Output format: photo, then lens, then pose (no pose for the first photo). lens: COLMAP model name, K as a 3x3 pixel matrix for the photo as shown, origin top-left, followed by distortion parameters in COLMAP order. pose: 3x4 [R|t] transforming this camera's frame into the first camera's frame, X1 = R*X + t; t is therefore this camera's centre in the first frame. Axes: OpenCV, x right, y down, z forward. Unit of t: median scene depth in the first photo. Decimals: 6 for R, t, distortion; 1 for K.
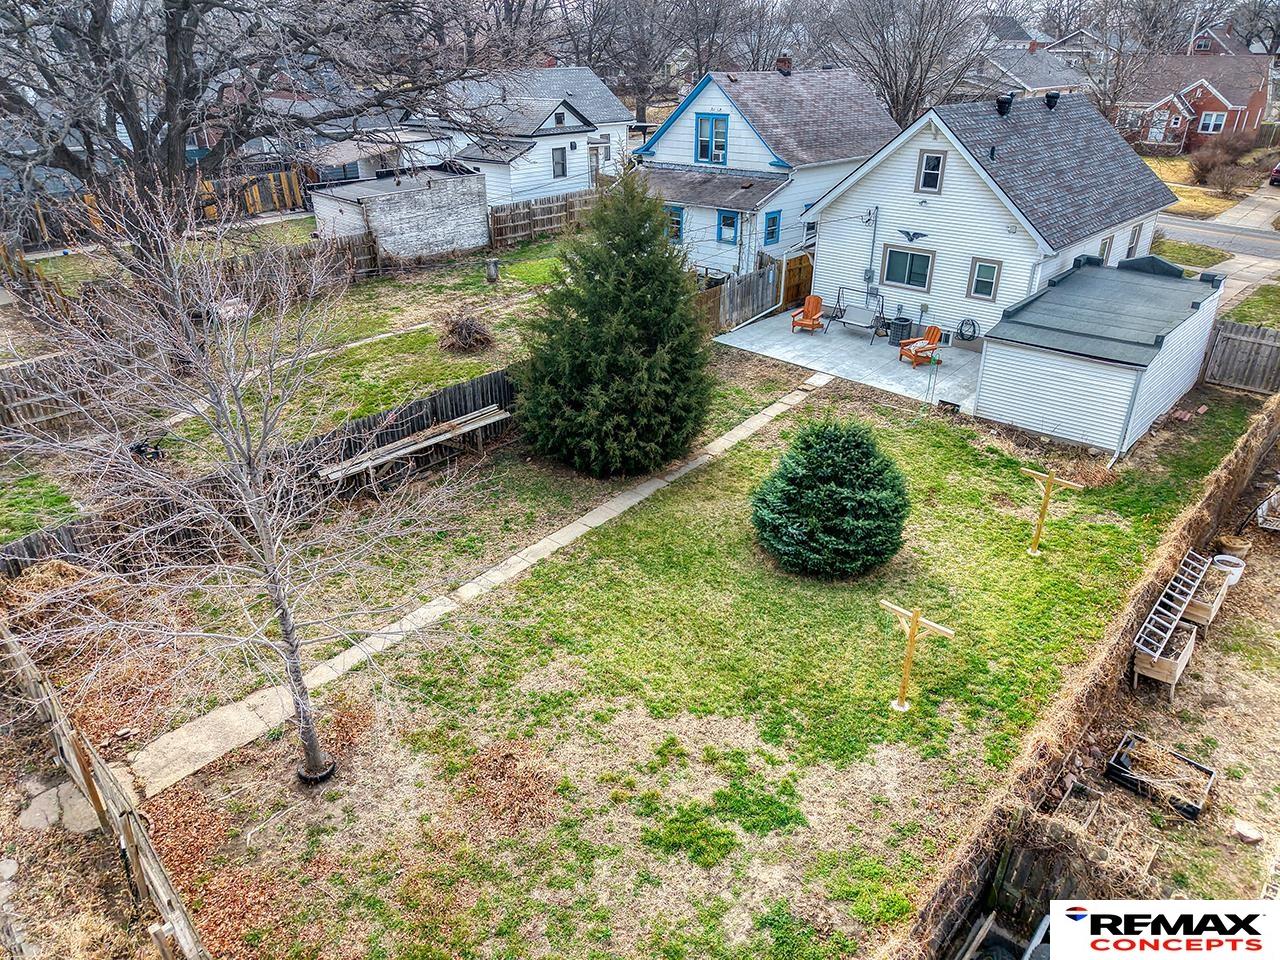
lens RADIAL K [[863.7, 0, 638.1], [0, 863.7, 483.4], [0, 0, 1]] dist [0.009034, -0.007494]
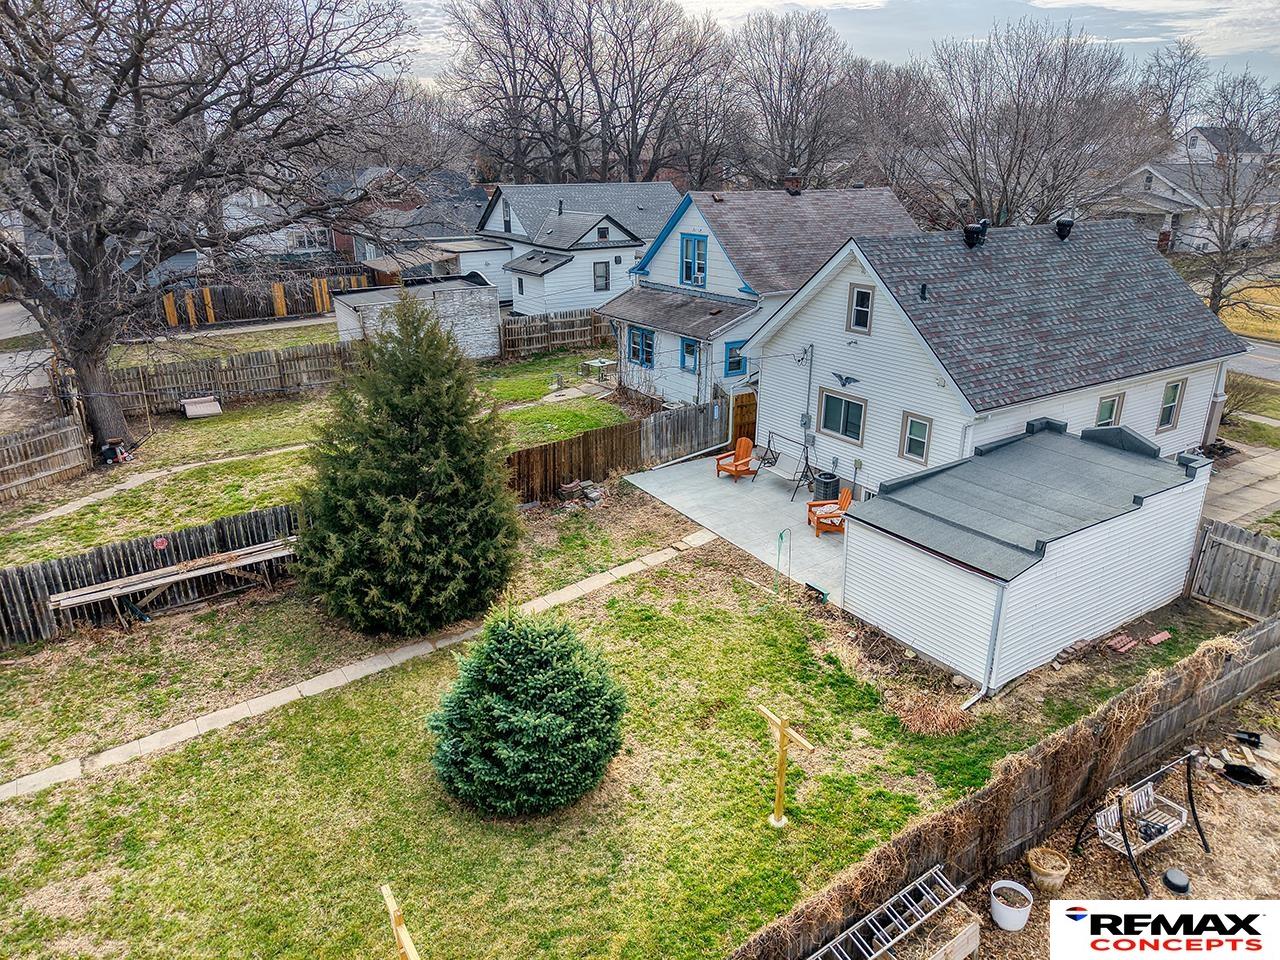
lens RADIAL K [[858.4, 0, 638.0], [0, 858.4, 484.5], [0, 0, 1]] dist [0.023782, -0.023762]
pose [[0.969669, 0.087811, -0.228103, 0.314658], [-0.111496, 0.989395, -0.093088, -0.080922], [0.217509, 0.115697, 0.969177, 0.142195]]
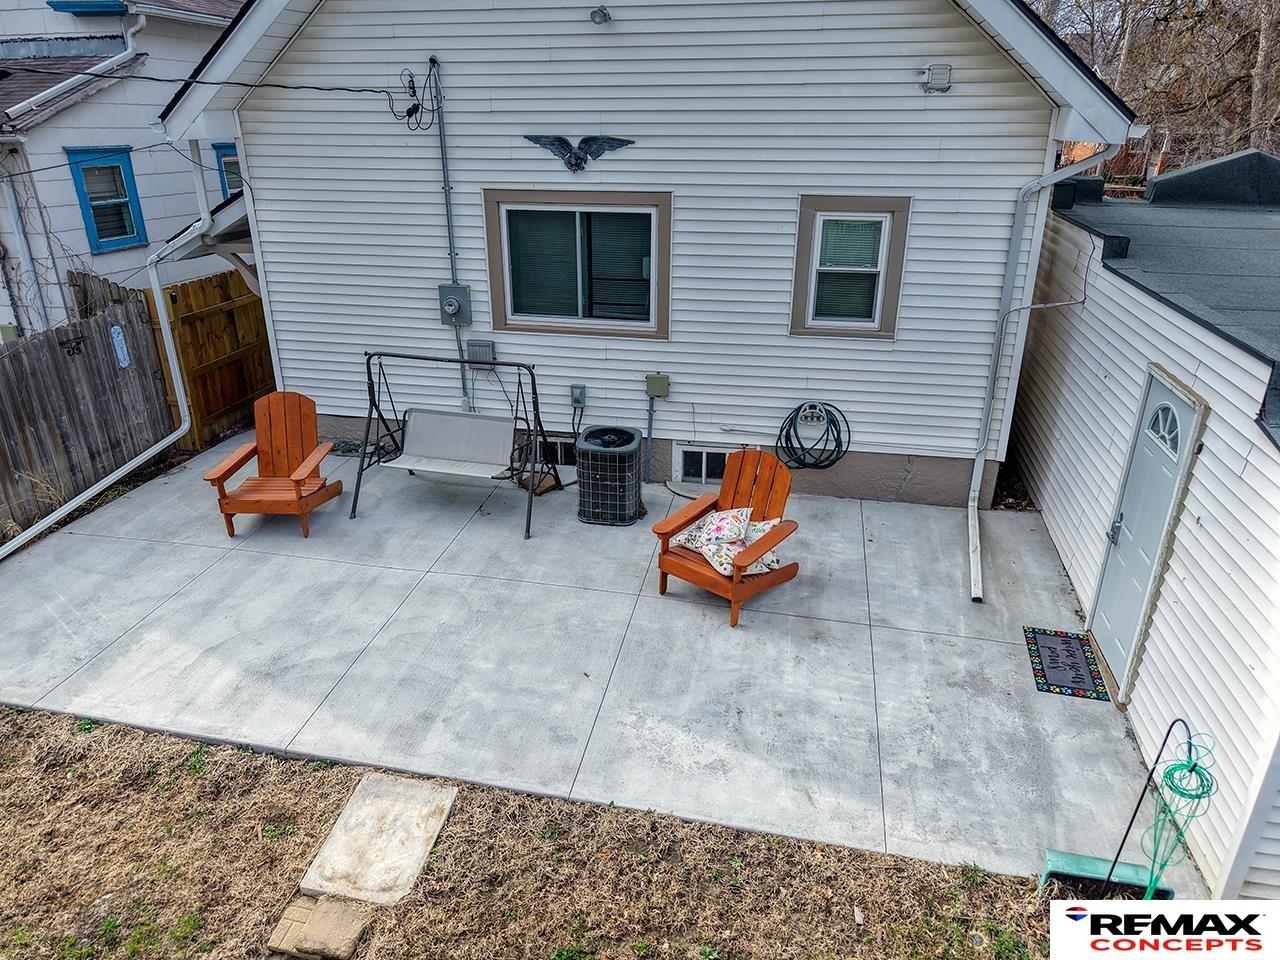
lens RADIAL K [[858.4, 0, 638.0], [0, 858.4, 484.5], [0, 0, 1]] dist [0.023782, -0.023762]
pose [[0.849617, -0.203098, 0.486726, 0.167678], [0.232263, 0.972653, 0.000429, -0.169496], [-0.473503, 0.112684, 0.873554, 0.736485]]
